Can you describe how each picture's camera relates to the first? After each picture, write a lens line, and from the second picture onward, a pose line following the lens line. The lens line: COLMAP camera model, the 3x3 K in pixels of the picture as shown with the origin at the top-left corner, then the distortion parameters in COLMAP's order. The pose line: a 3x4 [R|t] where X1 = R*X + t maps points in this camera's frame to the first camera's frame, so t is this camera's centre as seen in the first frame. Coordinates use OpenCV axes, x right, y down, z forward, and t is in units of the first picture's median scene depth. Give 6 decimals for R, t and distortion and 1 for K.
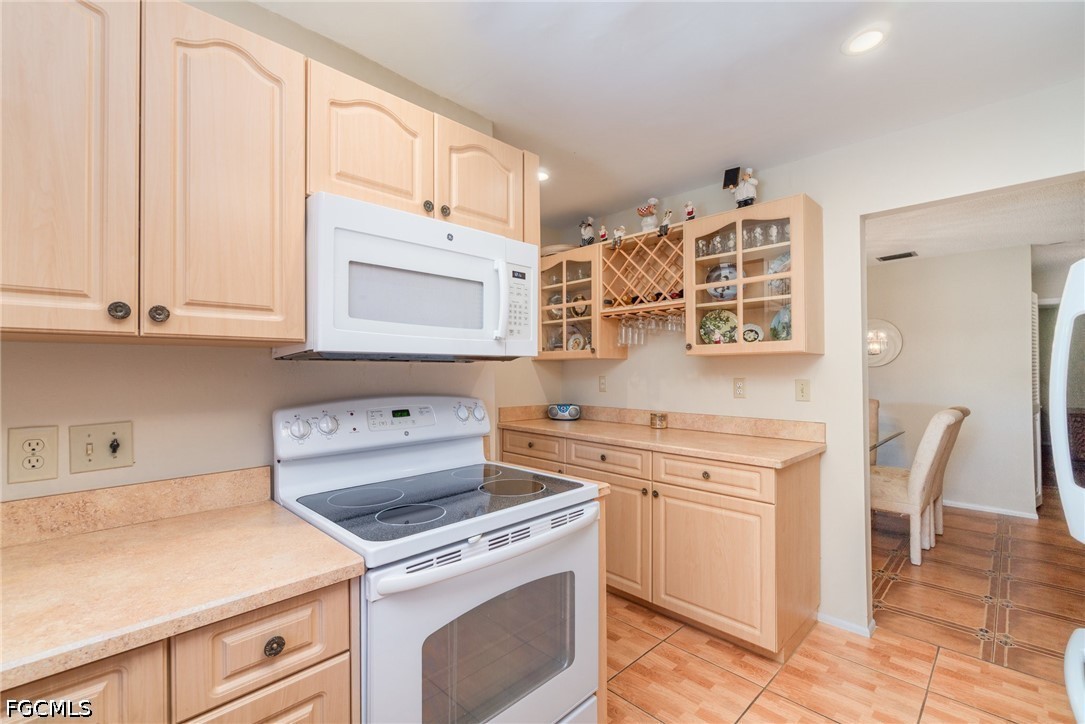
lens RADIAL K [[475.9, 0, 545.1], [0, 475.9, 367.4], [0, 0, 1]] dist [0.001237, -0.000187]
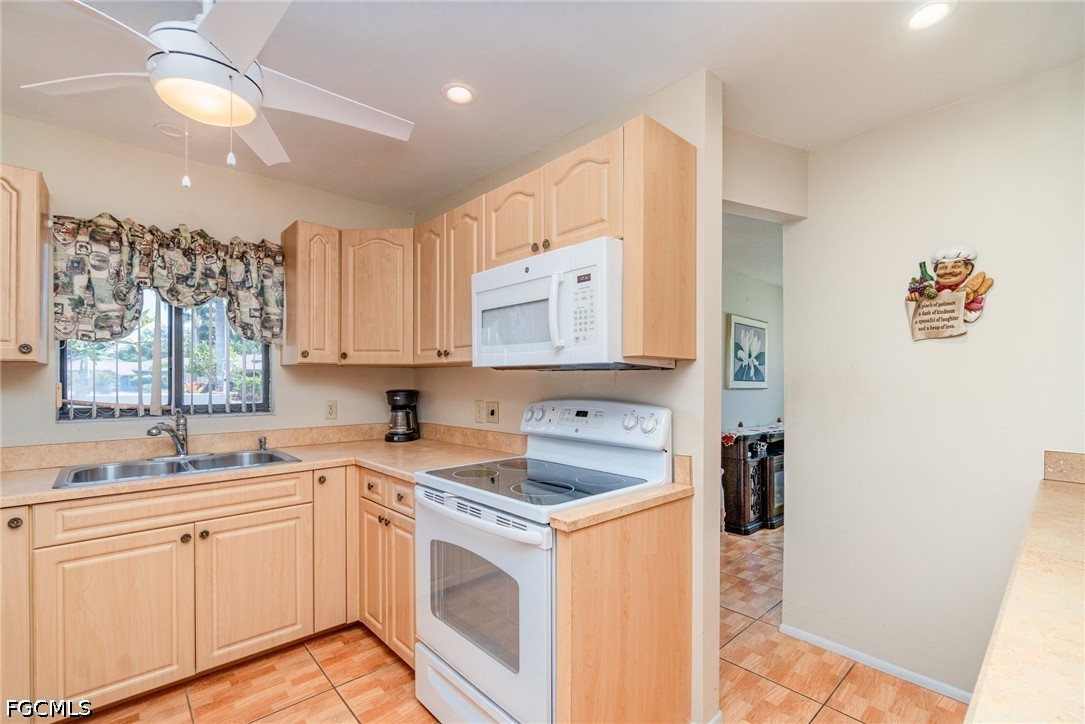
lens RADIAL K [[475.9, 0, 532.8], [0, 475.9, 381.1], [0, 0, 1]] dist [0.001237, -0.000187]
pose [[-0.050824, 0.008484, -0.998672, 1.067286], [0.003950, 0.999958, 0.008294, 0.004402], [0.998700, -0.003523, -0.050855, 1.114092]]
